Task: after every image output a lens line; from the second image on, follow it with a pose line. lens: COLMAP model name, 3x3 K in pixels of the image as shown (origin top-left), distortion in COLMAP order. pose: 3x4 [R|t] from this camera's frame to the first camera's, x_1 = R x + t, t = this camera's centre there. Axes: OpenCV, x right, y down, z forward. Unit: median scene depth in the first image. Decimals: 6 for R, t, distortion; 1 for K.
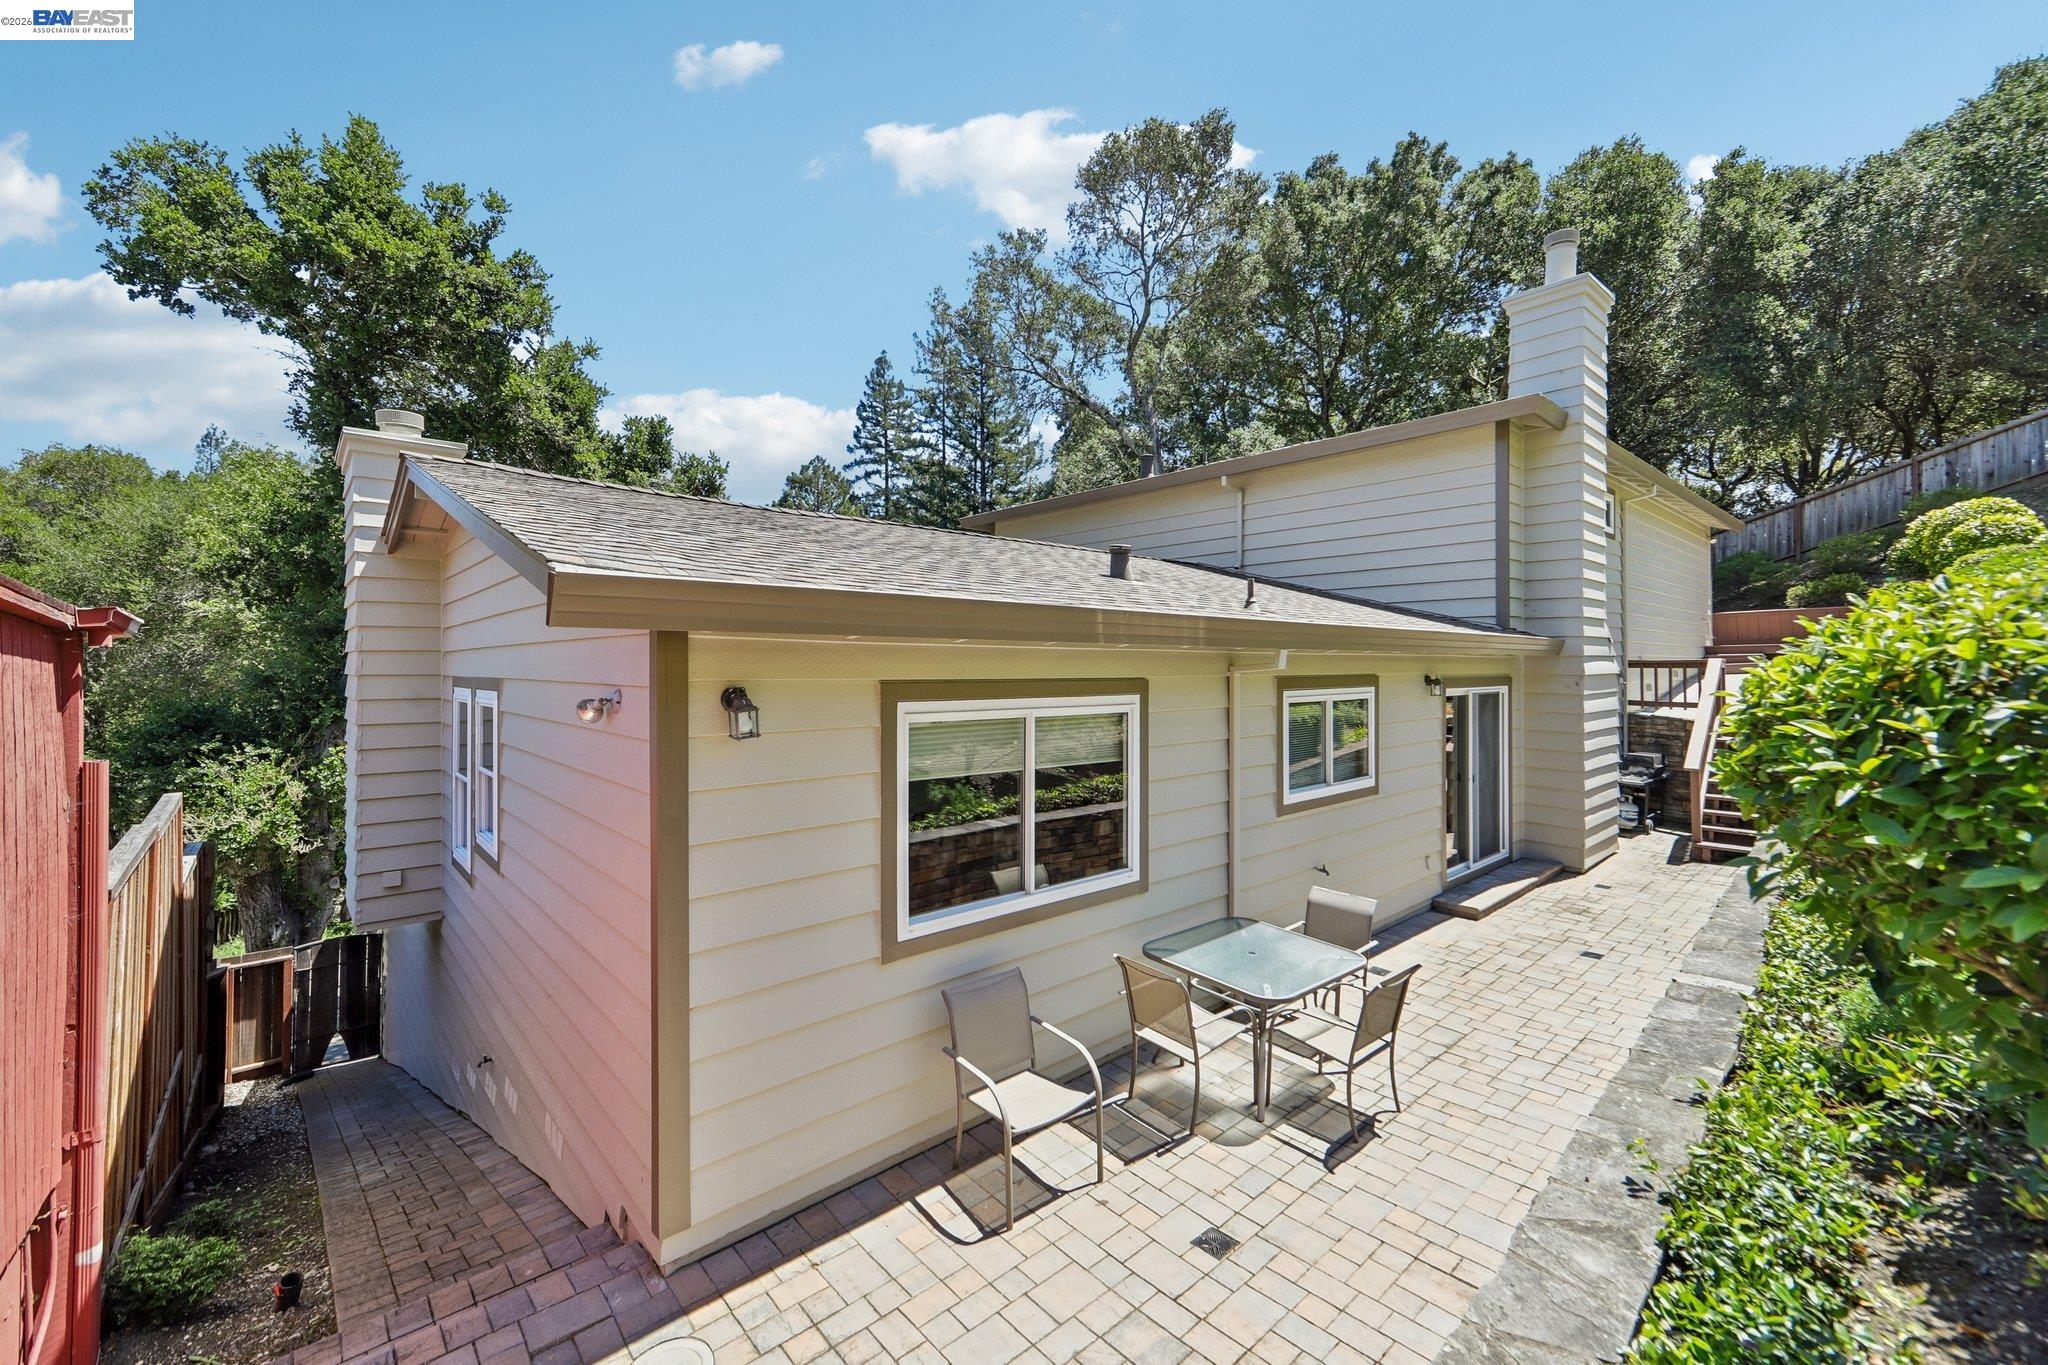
lens RADIAL K [[825.2, 0, 1029.3], [0, 825.2, 673.1], [0, 0, 1]] dist [-0.001185, 0.000171]
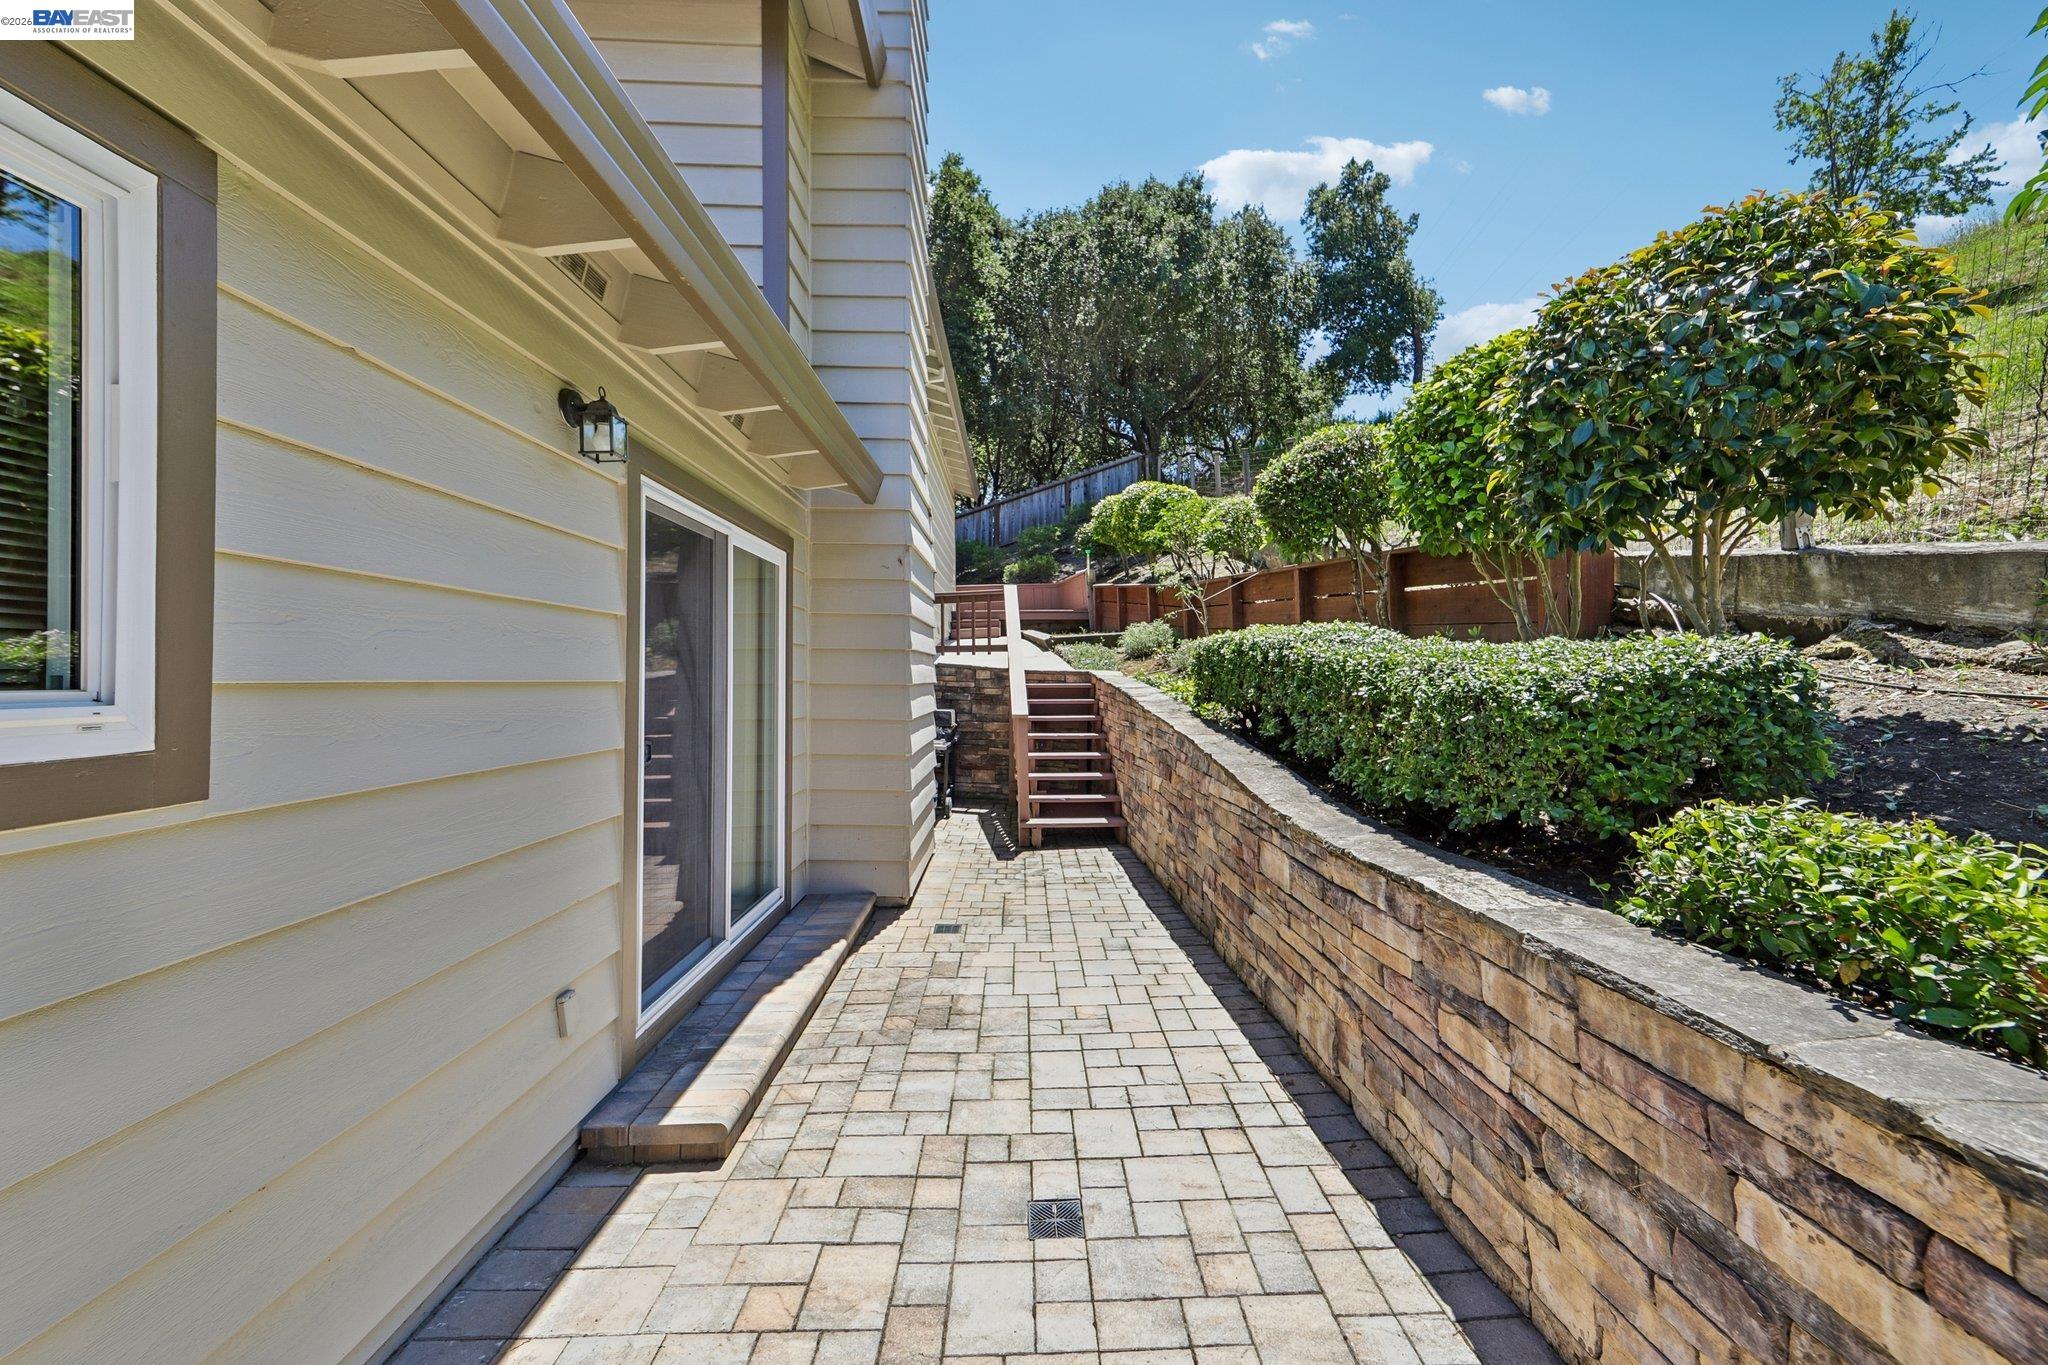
lens RADIAL K [[809.9, 0, 1047.1], [0, 809.9, 668.6], [0, 0, 1]] dist [0.036551, 0.000016]
pose [[0.640895, 0.011664, 0.767540, 0.315177], [0.004201, 0.999816, -0.018702, 0.095794], [-0.767617, 0.015210, 0.640728, 0.583155]]
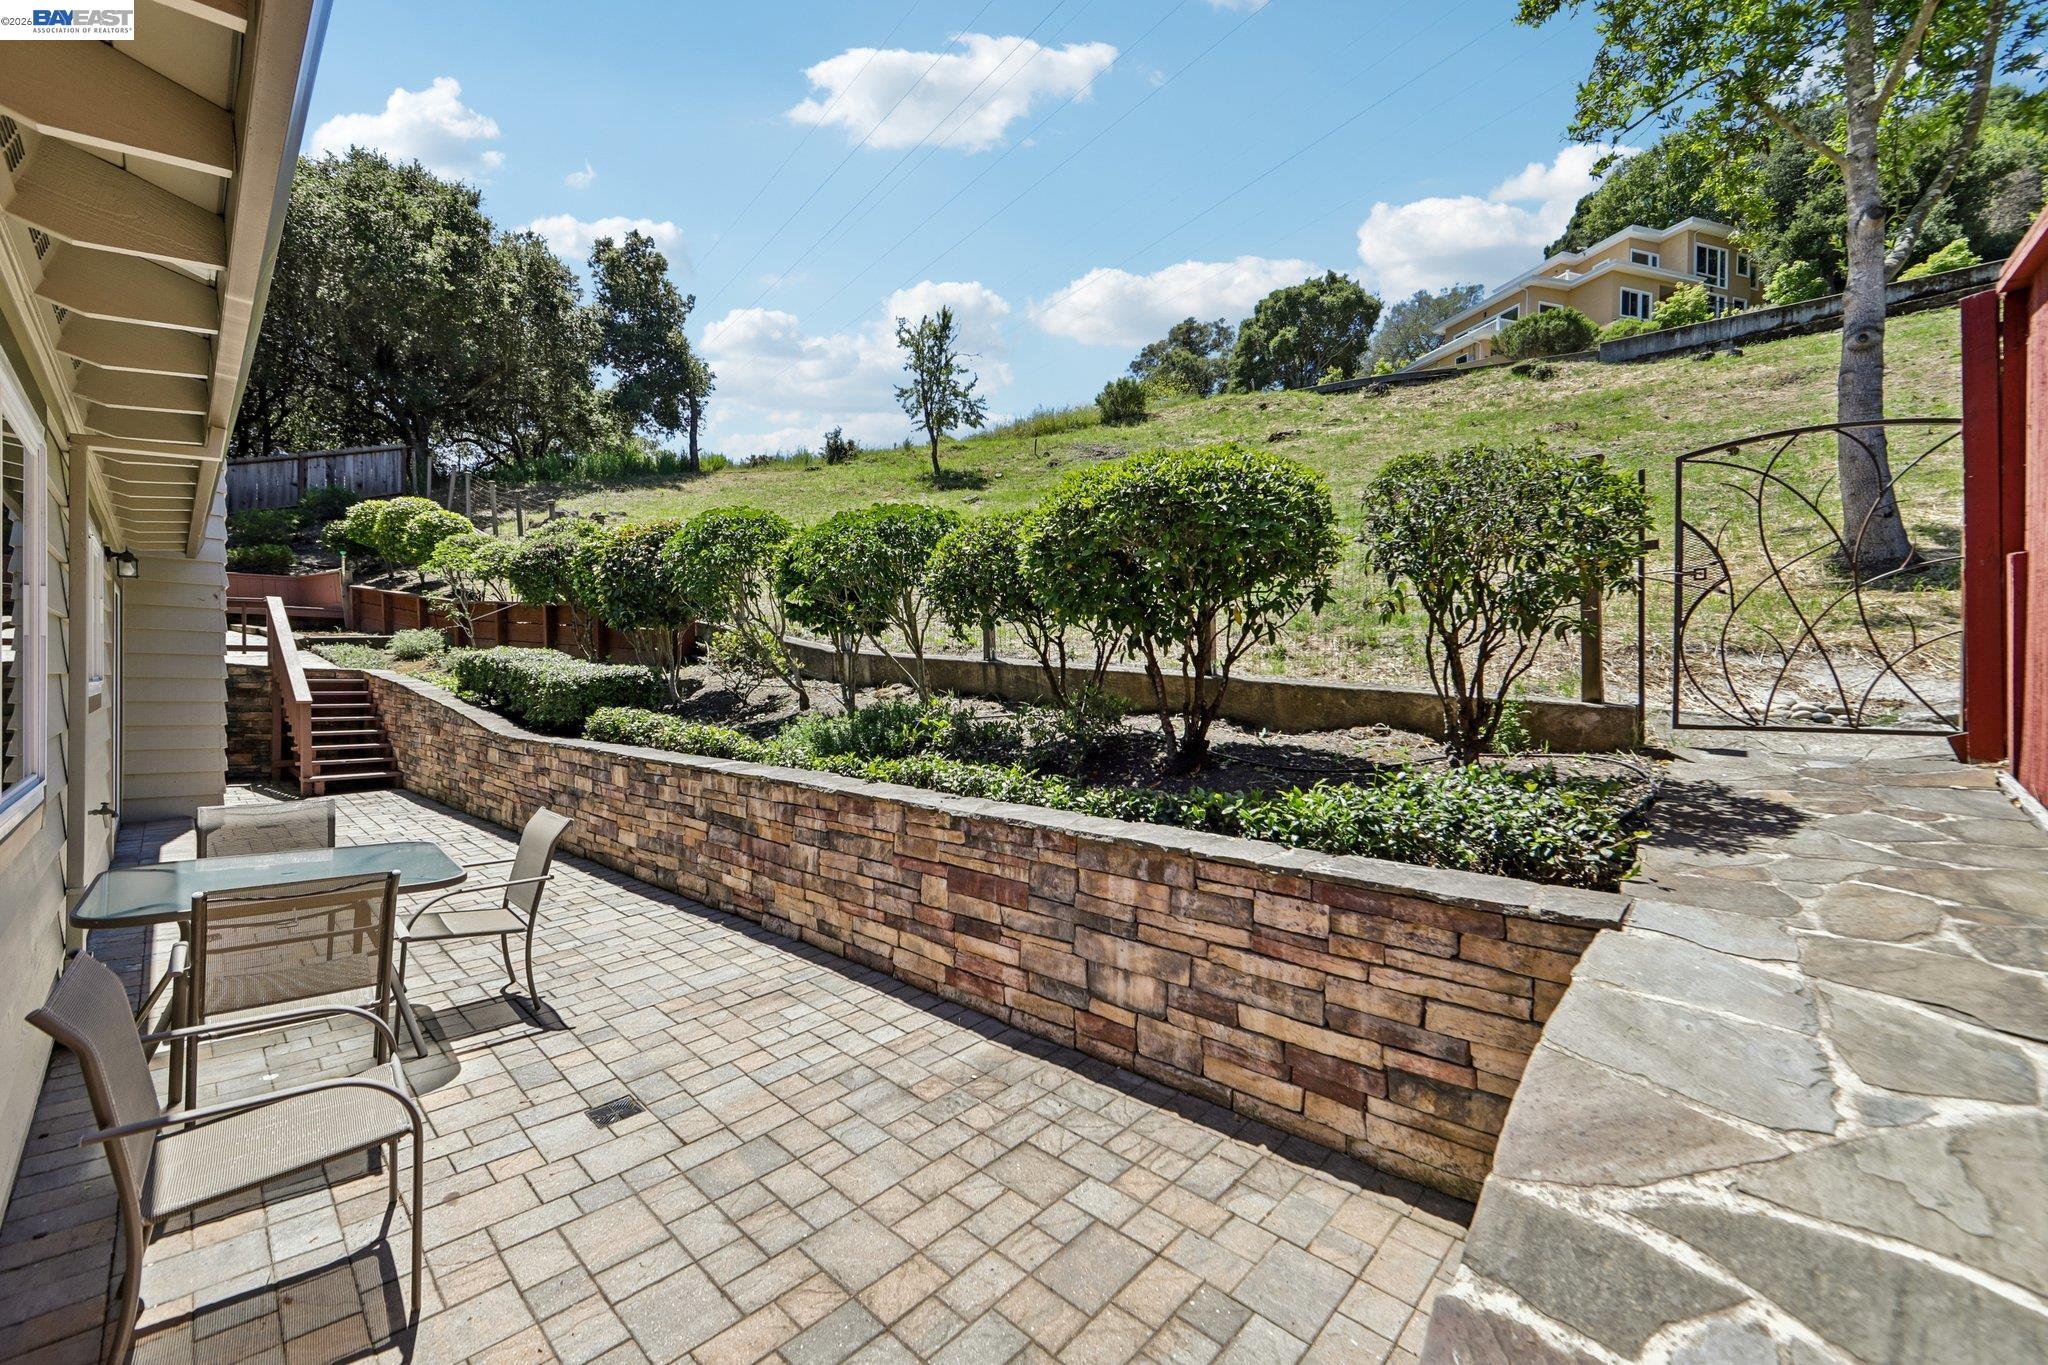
lens RADIAL K [[805.5, 0, 1034.2], [0, 805.5, 684.6], [0, 0, 1]] dist [0.034194, -0.009601]
pose [[-0.080173, -0.001775, 0.996779, -0.233973], [-0.002061, 0.999997, 0.001615, 0.099557], [-0.996779, -0.001924, -0.080177, 0.245266]]
